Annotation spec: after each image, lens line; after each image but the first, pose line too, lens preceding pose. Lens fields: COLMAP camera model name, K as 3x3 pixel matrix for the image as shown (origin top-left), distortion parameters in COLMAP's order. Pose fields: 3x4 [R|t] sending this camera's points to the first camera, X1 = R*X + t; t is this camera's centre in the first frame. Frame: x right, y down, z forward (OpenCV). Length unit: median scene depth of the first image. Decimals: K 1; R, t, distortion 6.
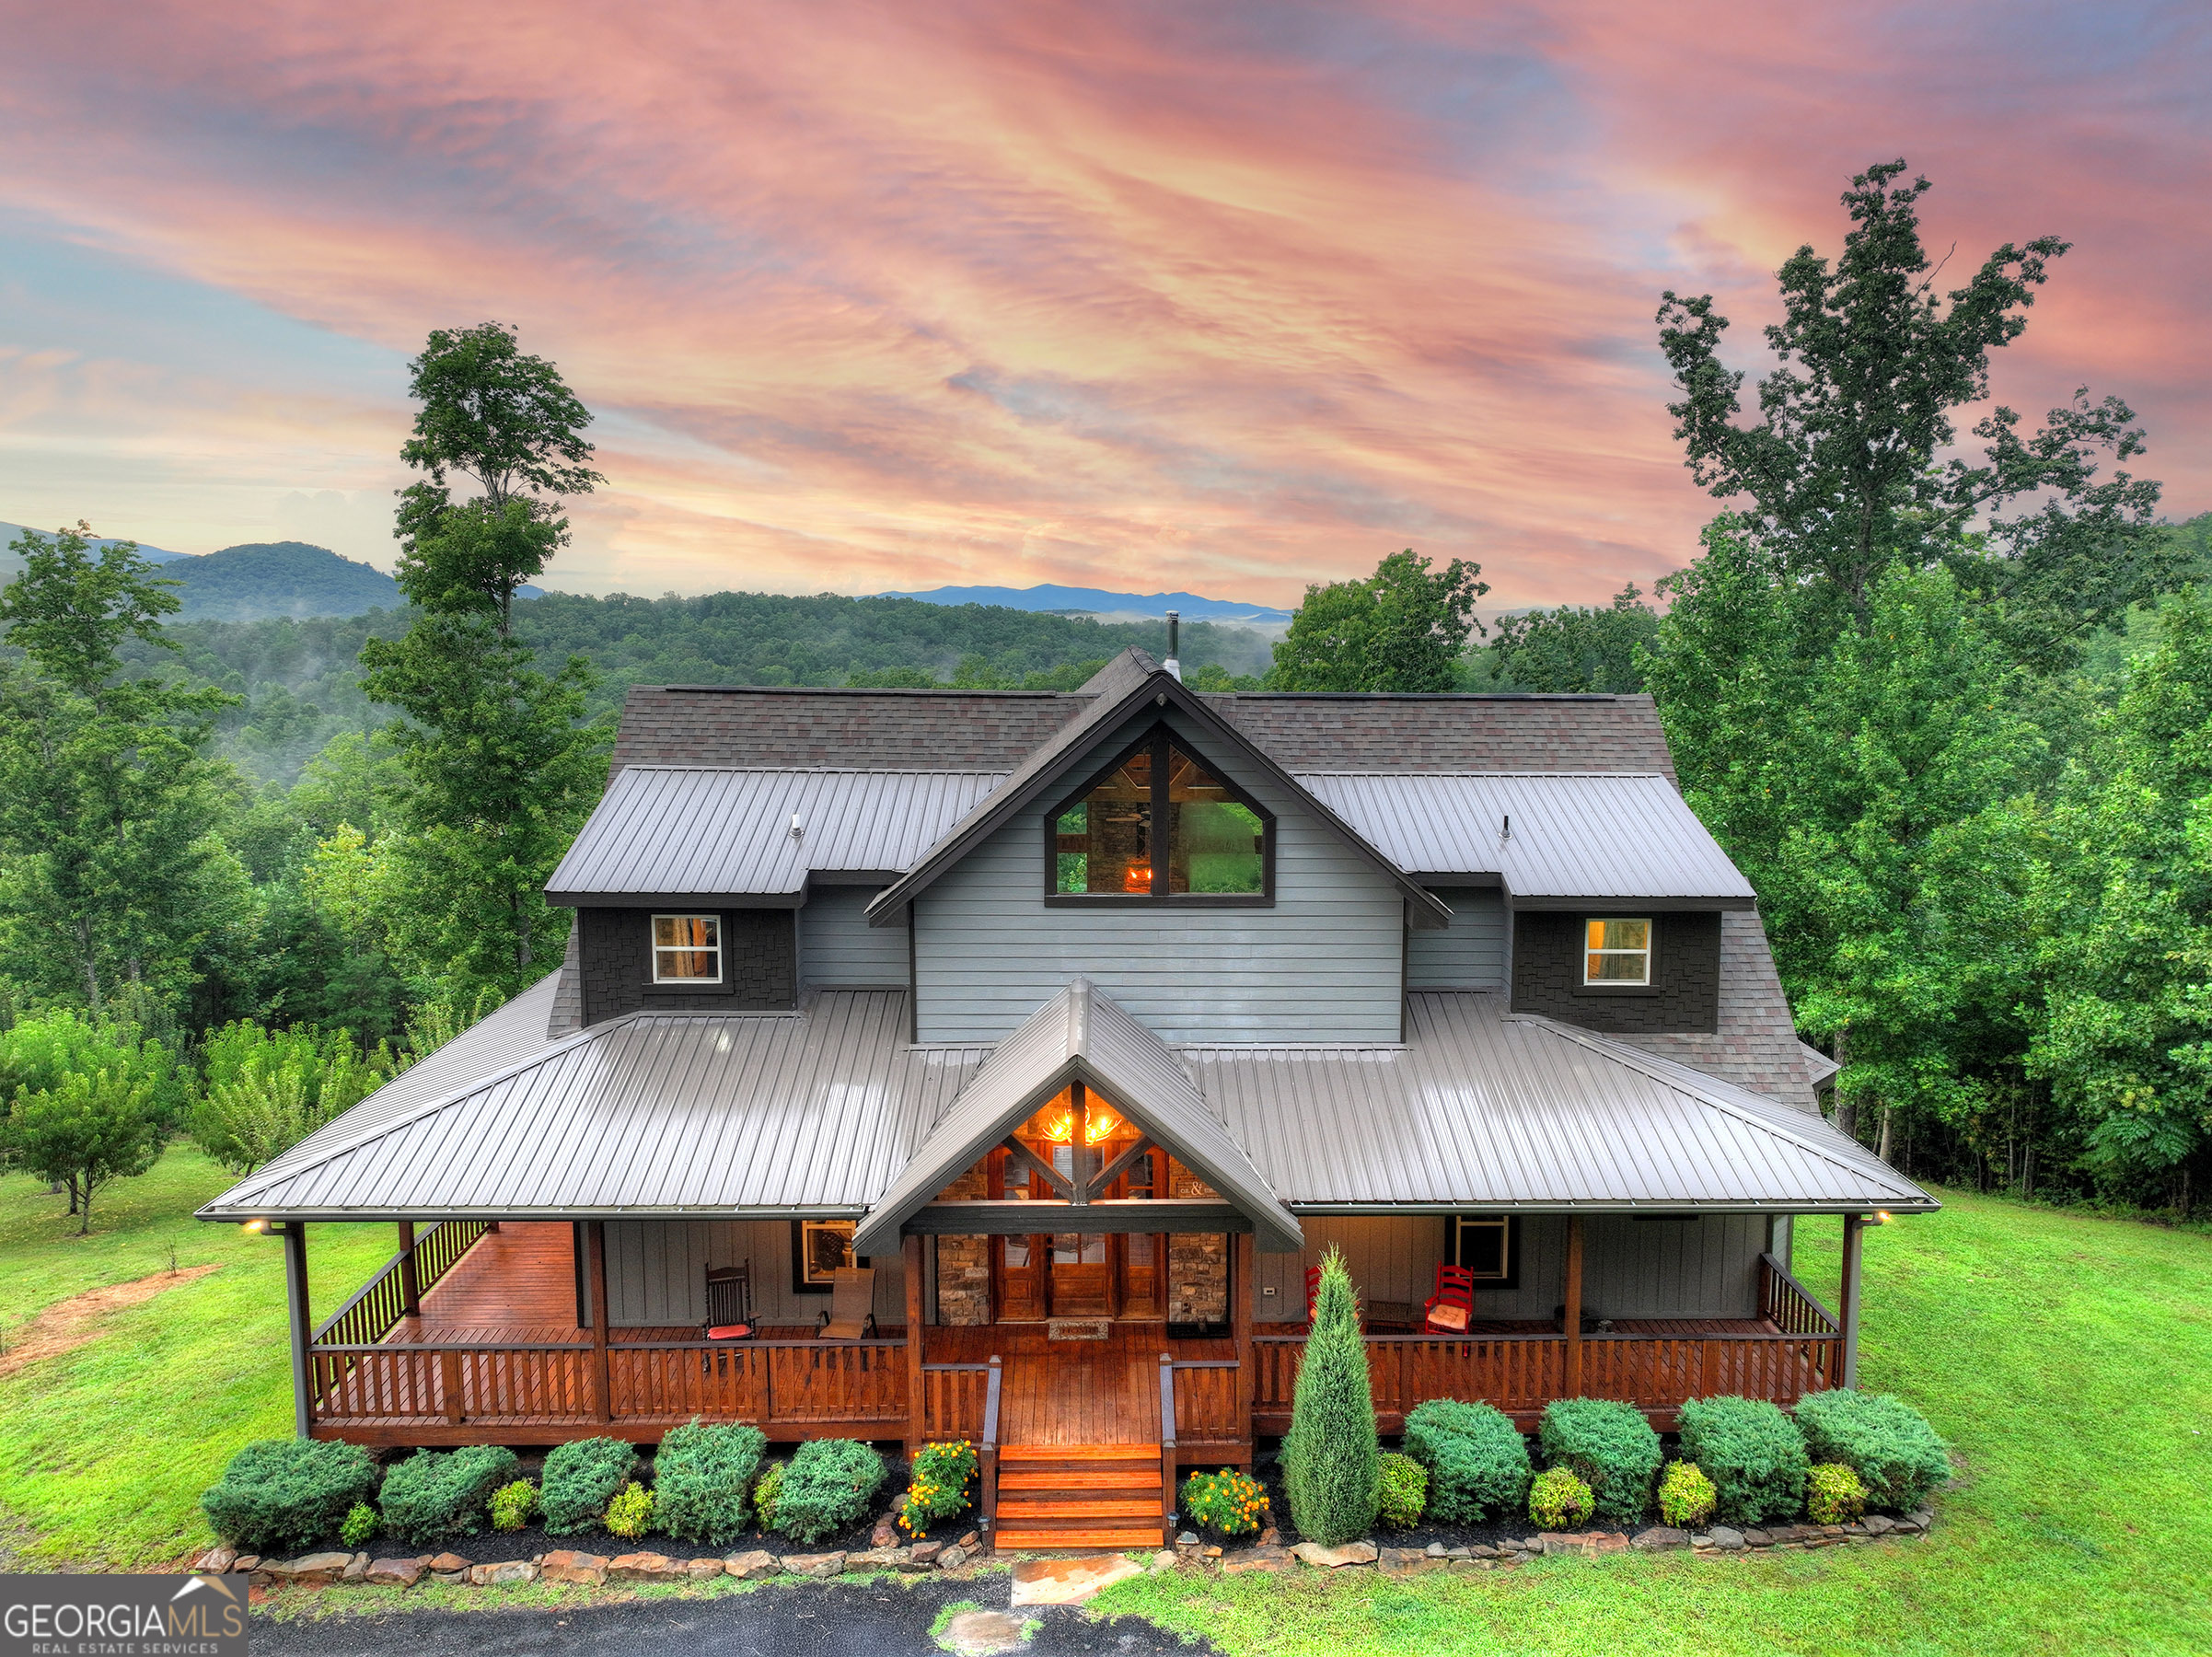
lens RADIAL K [[1565.1, 0, 1106.0], [0, 1565.1, 828.5], [0, 0, 1]] dist [0.000877, 0.001975]
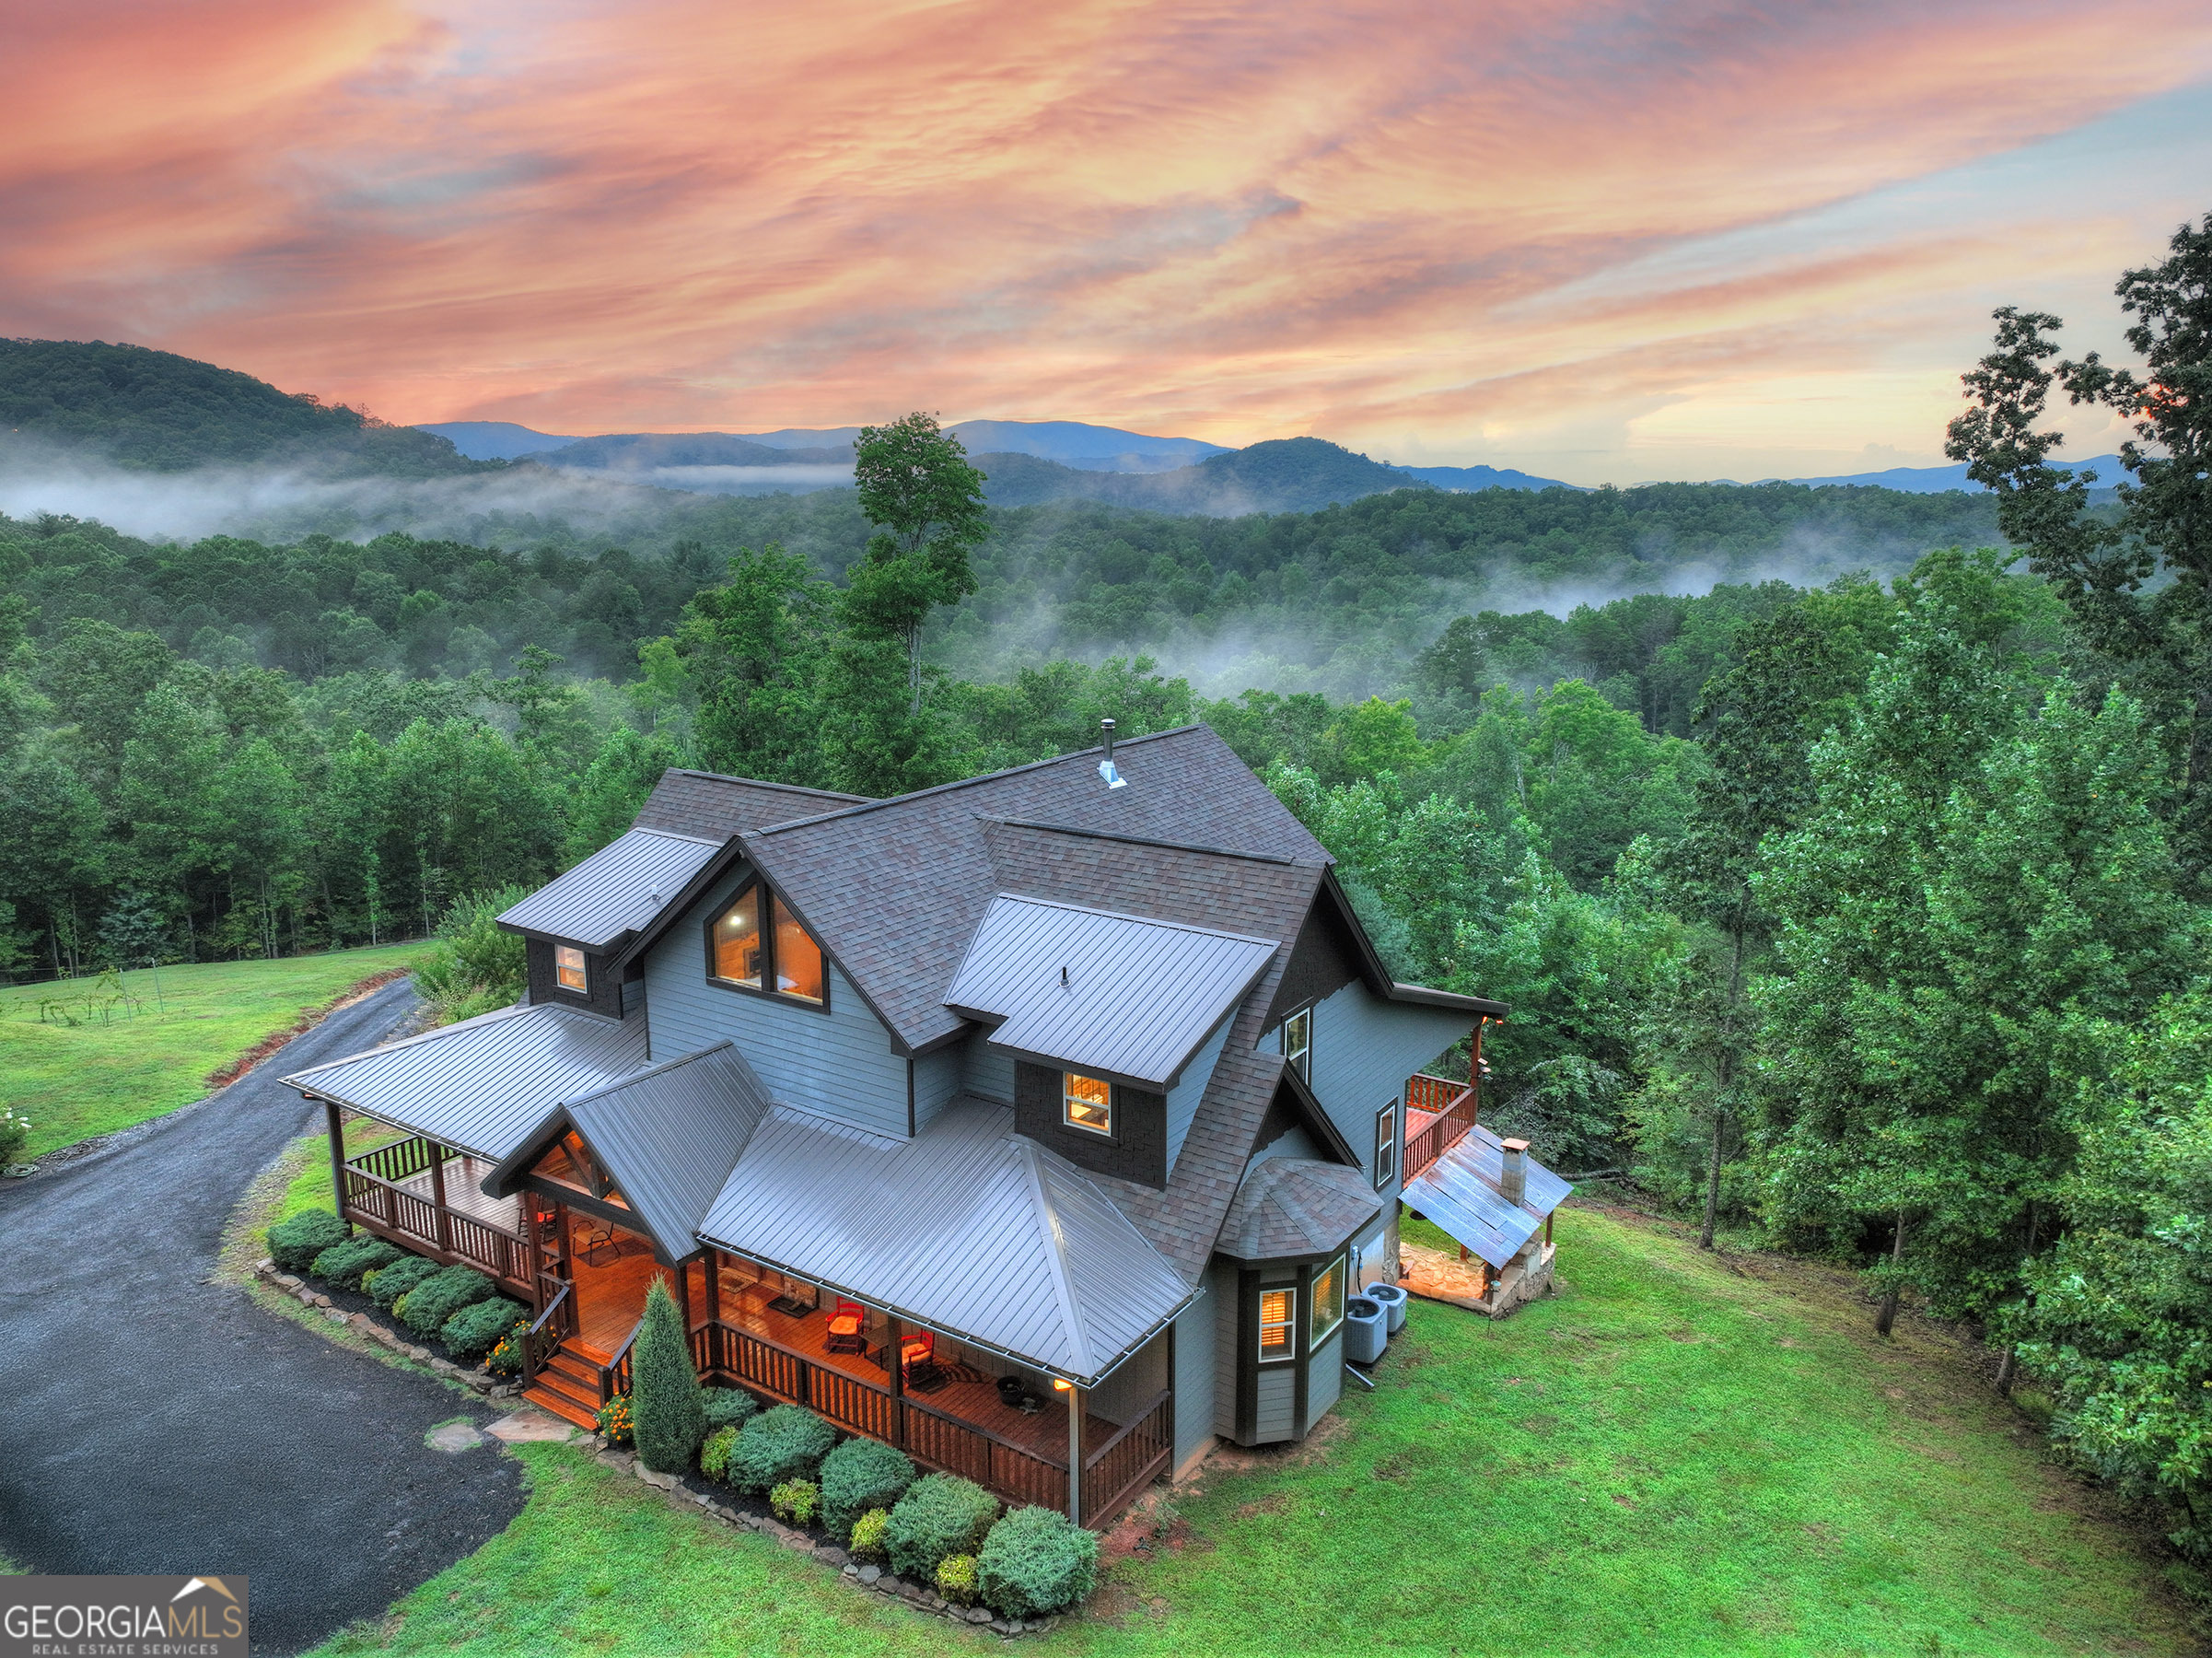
lens RADIAL K [[1512.5, 0, 1106.0], [0, 1512.5, 829.0], [0, 0, 1]] dist [0.001220, 0.007440]
pose [[0.815059, 0.118360, -0.567160, 1.181592], [-0.070824, 0.991923, 0.105222, -0.301727], [0.575033, -0.045594, 0.816859, 0.117406]]
